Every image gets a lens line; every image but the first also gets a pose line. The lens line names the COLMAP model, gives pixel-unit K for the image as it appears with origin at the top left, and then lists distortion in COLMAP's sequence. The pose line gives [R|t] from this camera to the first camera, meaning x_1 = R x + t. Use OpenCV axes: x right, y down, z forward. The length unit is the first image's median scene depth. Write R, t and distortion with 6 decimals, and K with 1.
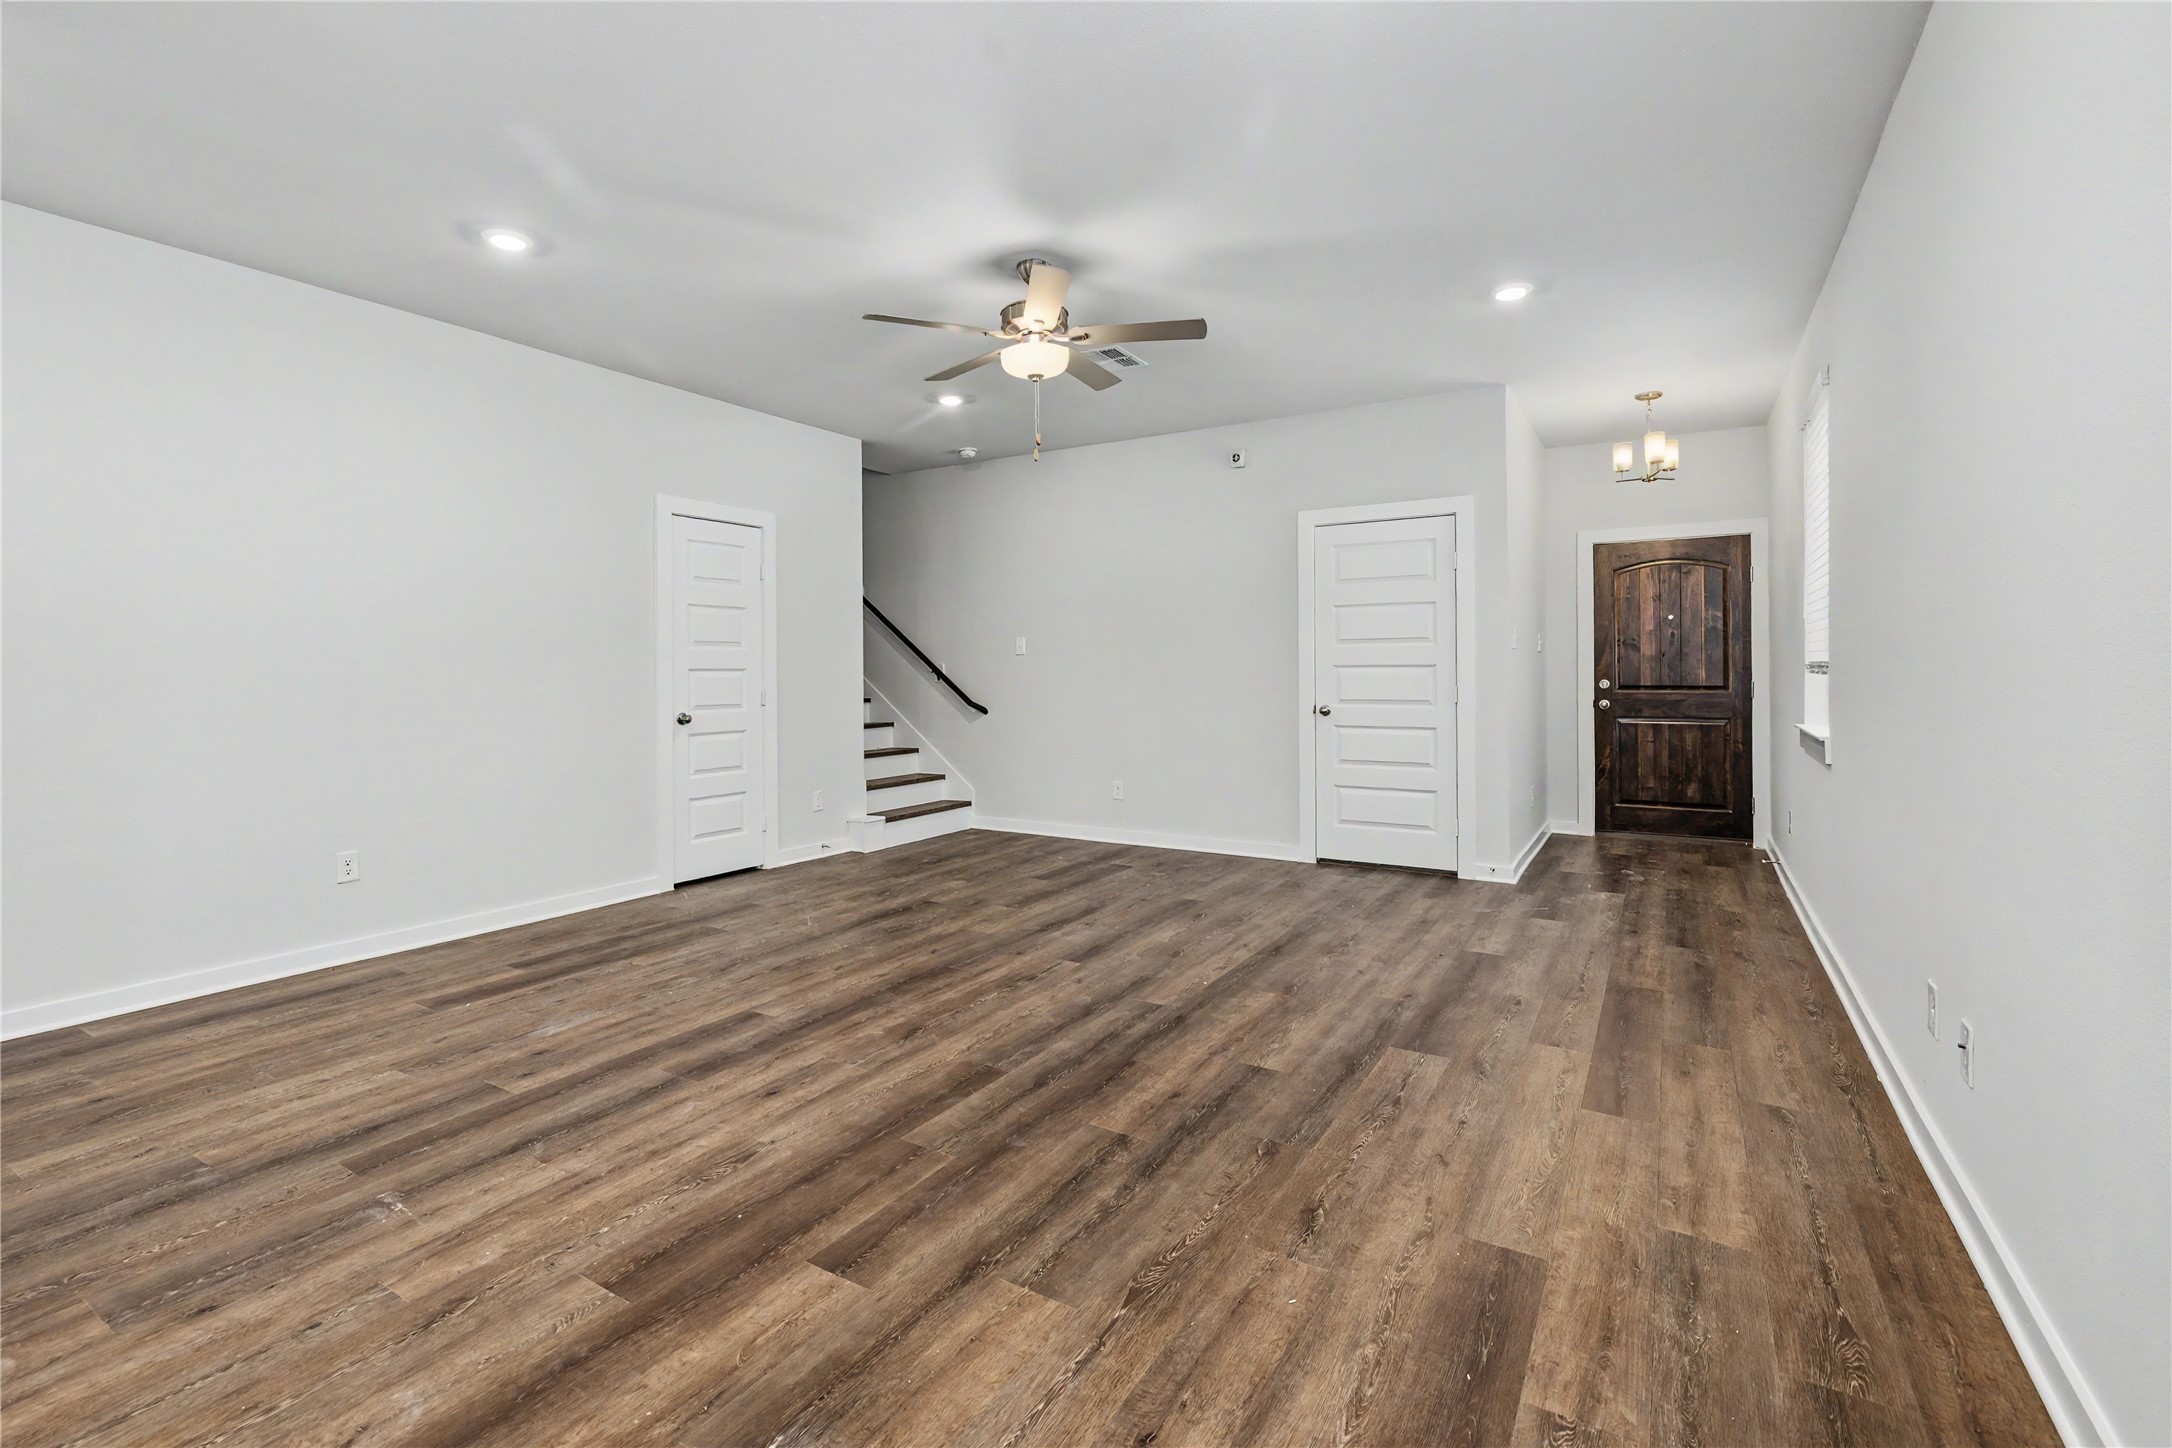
lens RADIAL K [[969.4, 0, 1071.3], [0, 969.4, 656.9], [0, 0, 1]] dist [-0.002269, 0.000199]
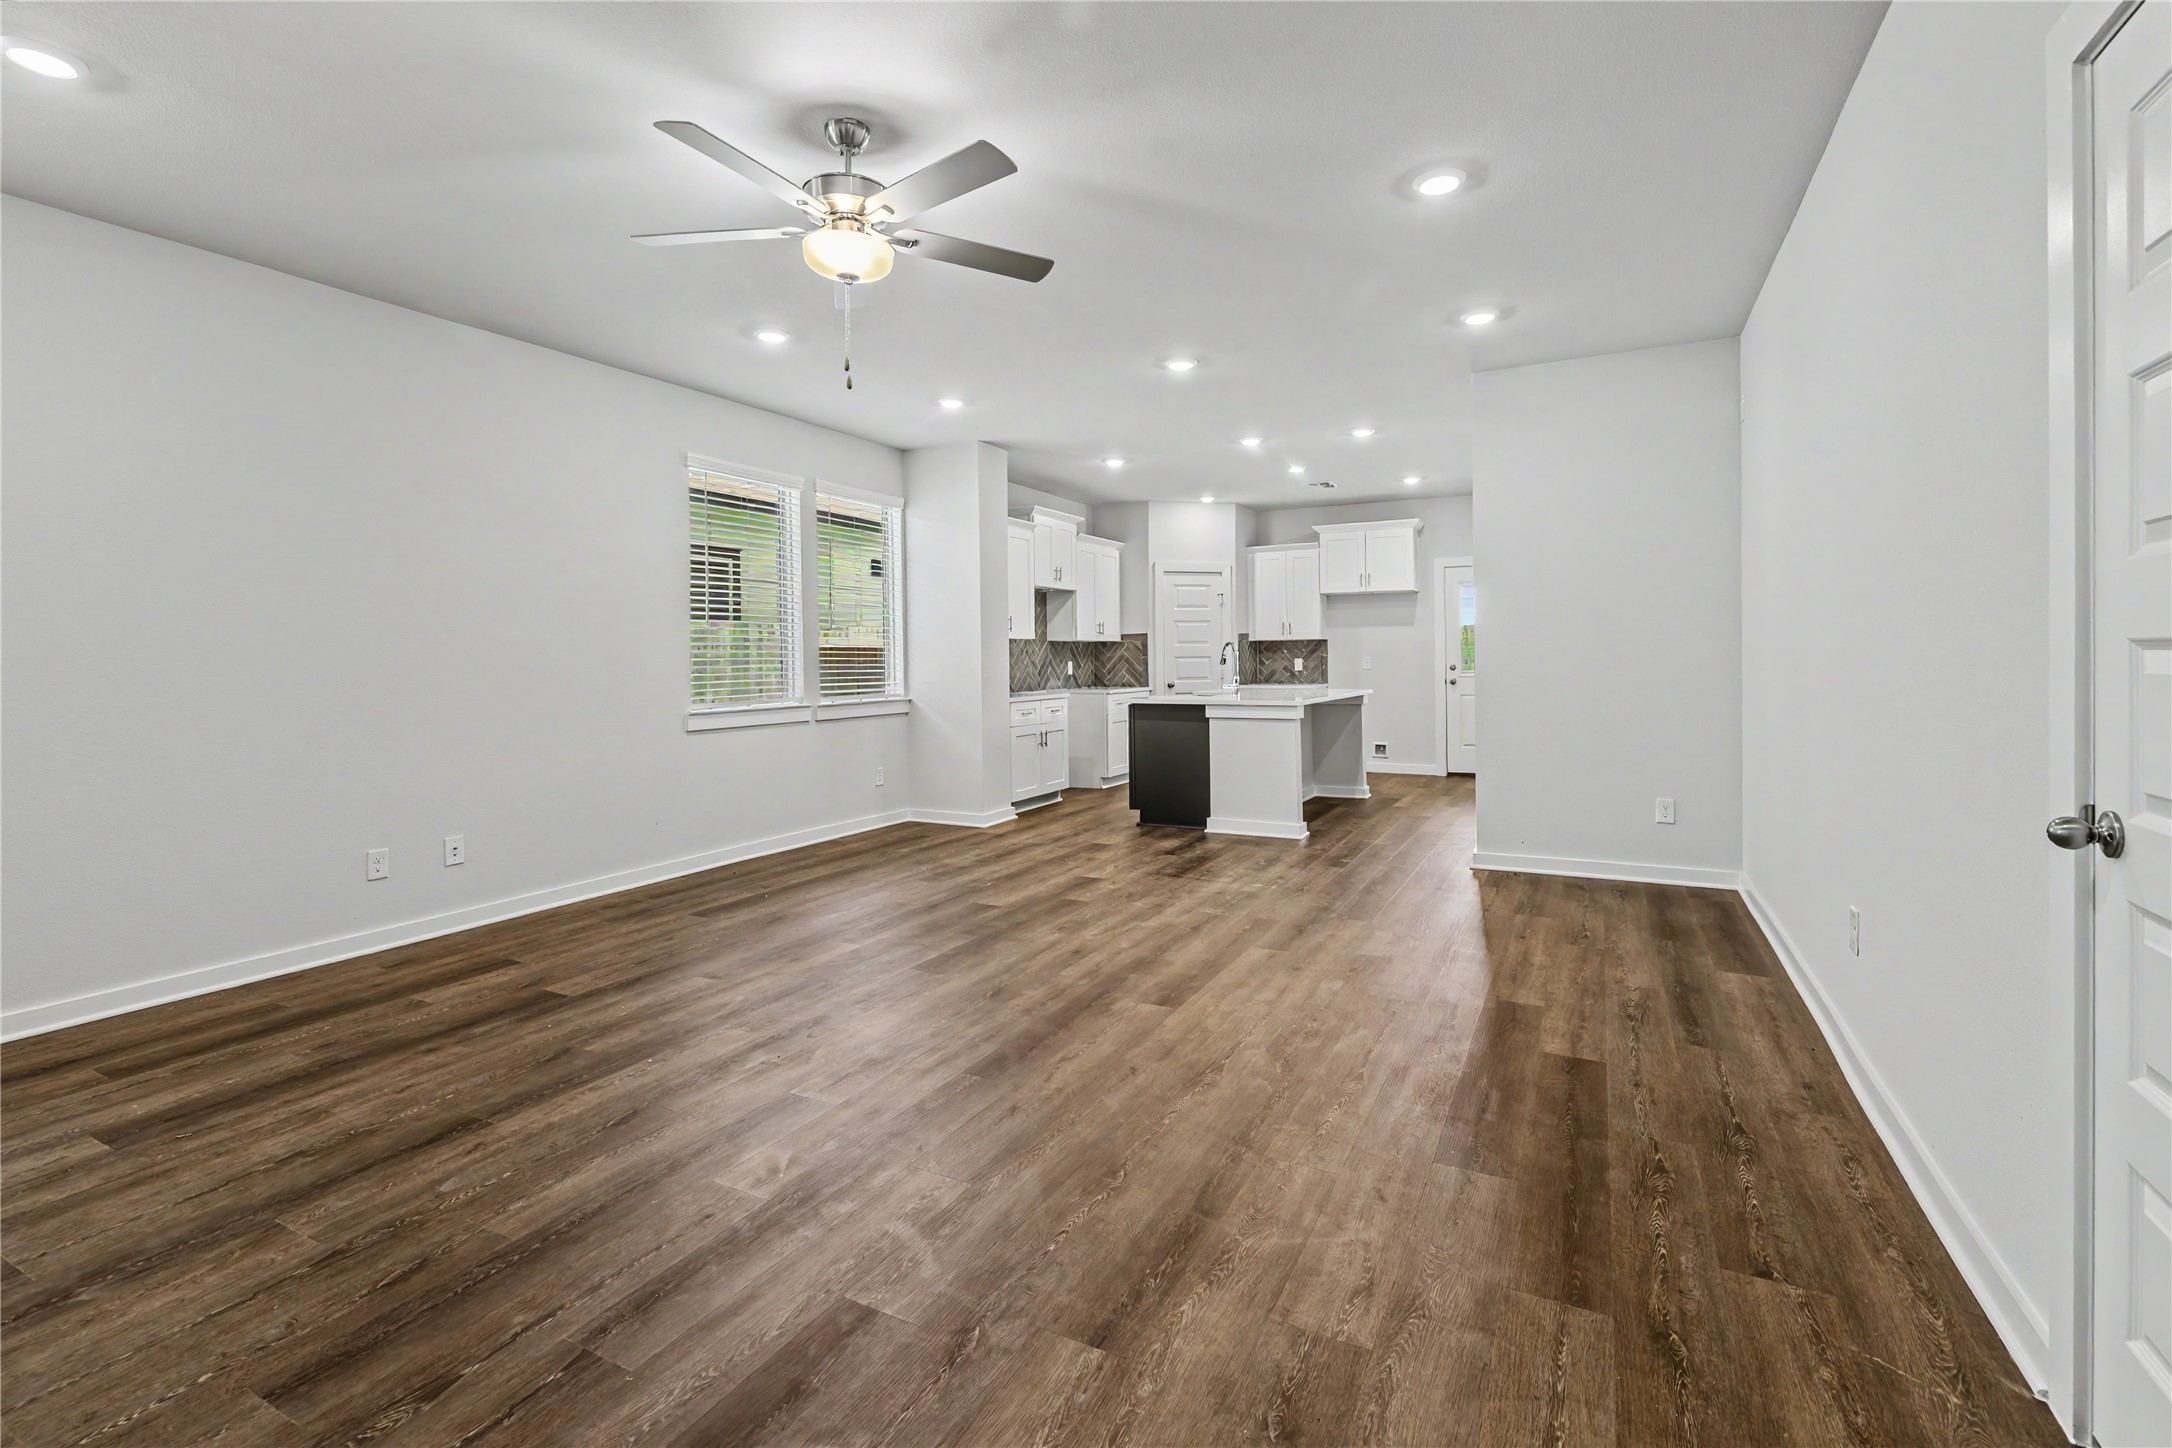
lens RADIAL K [[969.4, 0, 1071.3], [0, 969.4, 656.9], [0, 0, 1]] dist [-0.002269, 0.000199]
pose [[-0.998010, 0.016666, -0.060818, -0.188944], [0.017270, 0.999807, -0.009415, 0.022471], [0.060650, -0.010446, -0.998104, 2.095483]]
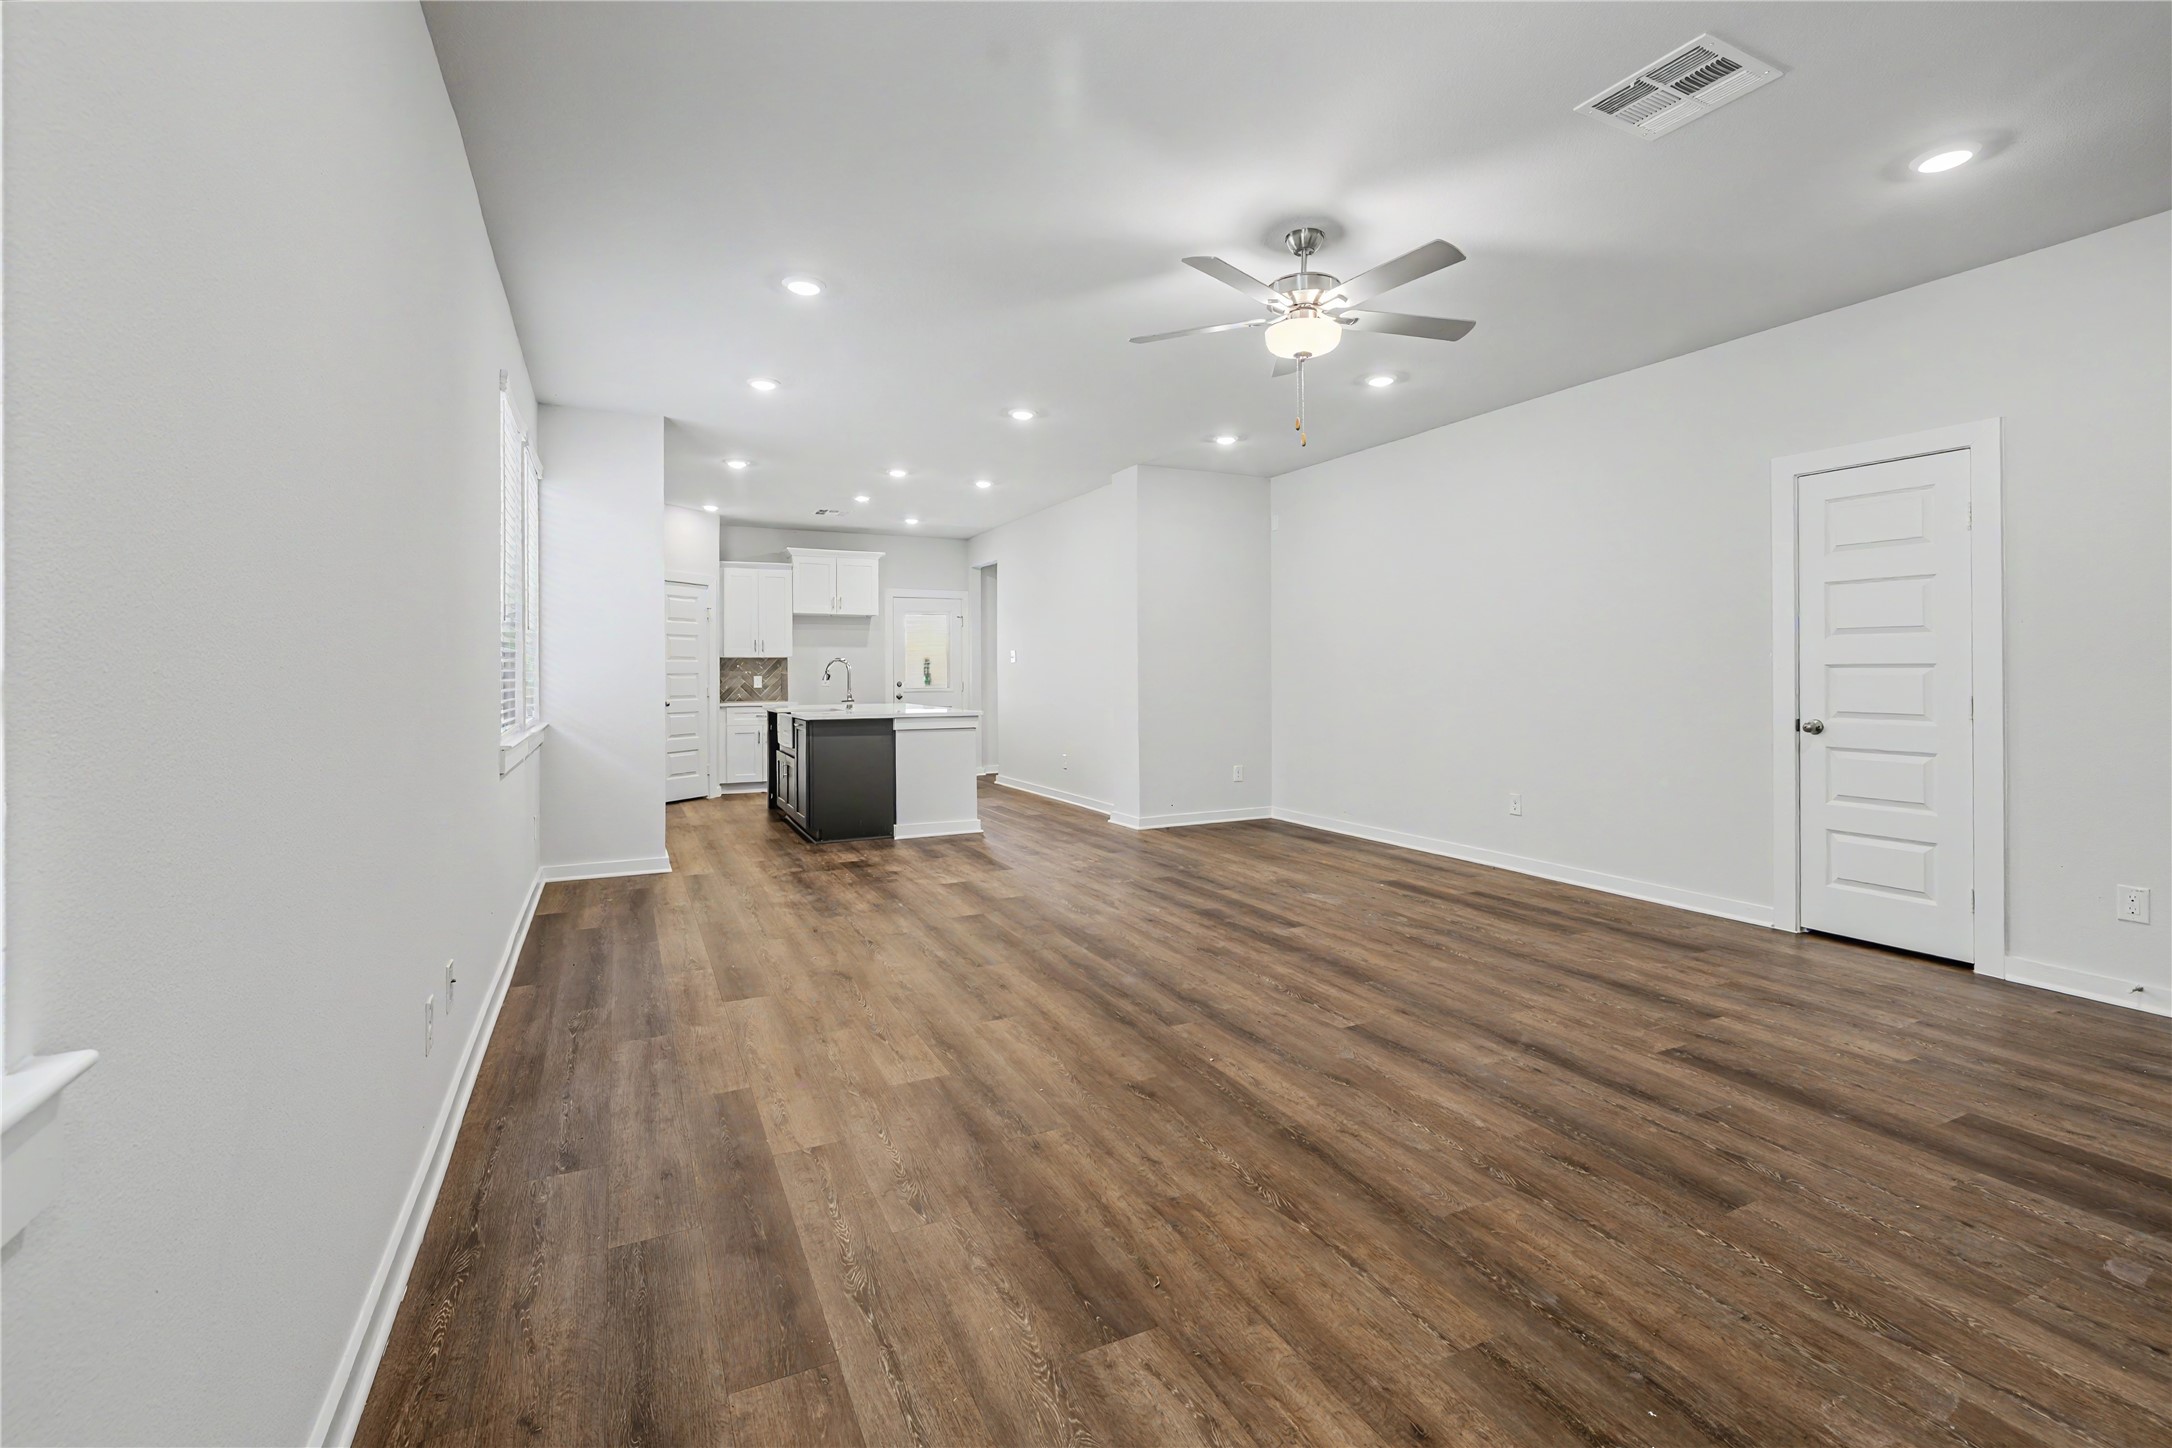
lens RADIAL K [[969.4, 0, 1071.3], [0, 969.4, 656.9], [0, 0, 1]] dist [-0.002269, 0.000199]
pose [[-0.544559, -0.002423, -0.838719, 1.013804], [0.018404, 0.999721, -0.014837, 0.013180], [0.838521, -0.023516, -0.544362, 1.557284]]
